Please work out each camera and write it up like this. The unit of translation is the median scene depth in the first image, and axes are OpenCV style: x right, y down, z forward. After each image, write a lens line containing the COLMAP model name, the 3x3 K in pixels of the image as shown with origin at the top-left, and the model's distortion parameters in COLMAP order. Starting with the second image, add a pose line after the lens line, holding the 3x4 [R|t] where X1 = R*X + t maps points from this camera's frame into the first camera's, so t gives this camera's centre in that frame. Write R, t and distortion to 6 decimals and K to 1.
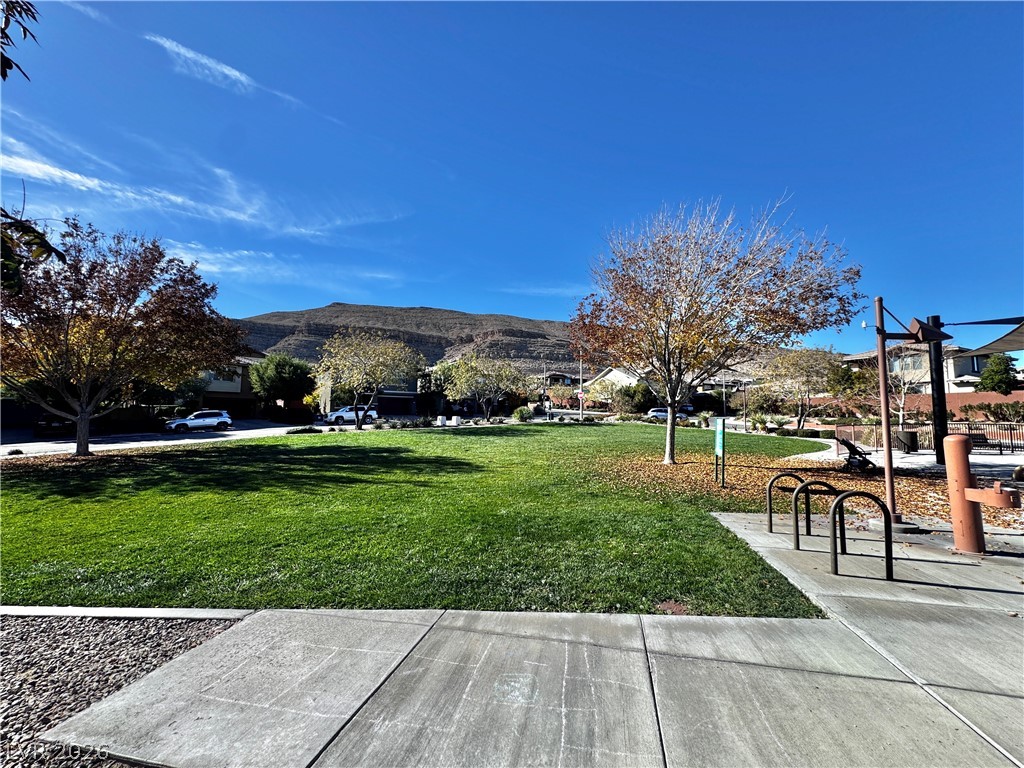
lens RADIAL K [[406.7, 0, 512.0], [0, 406.7, 384.0], [0, 0, 1]] dist [0.000540, 0.000321]
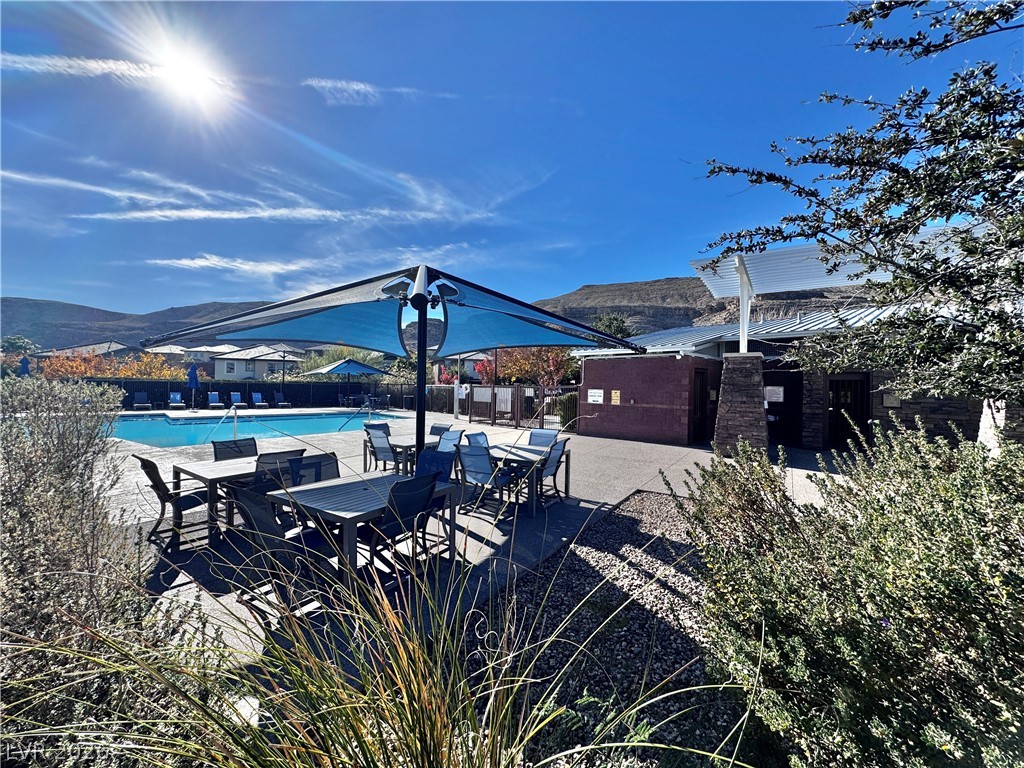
lens RADIAL K [[406.7, 0, 512.0], [0, 406.7, 384.0], [0, 0, 1]] dist [0.000540, 0.000321]
pose [[0.813462, 0.008258, -0.581559, 0.202964], [0.021518, 0.998787, 0.044280, 0.028603], [0.581220, -0.048534, 0.812298, 0.144939]]
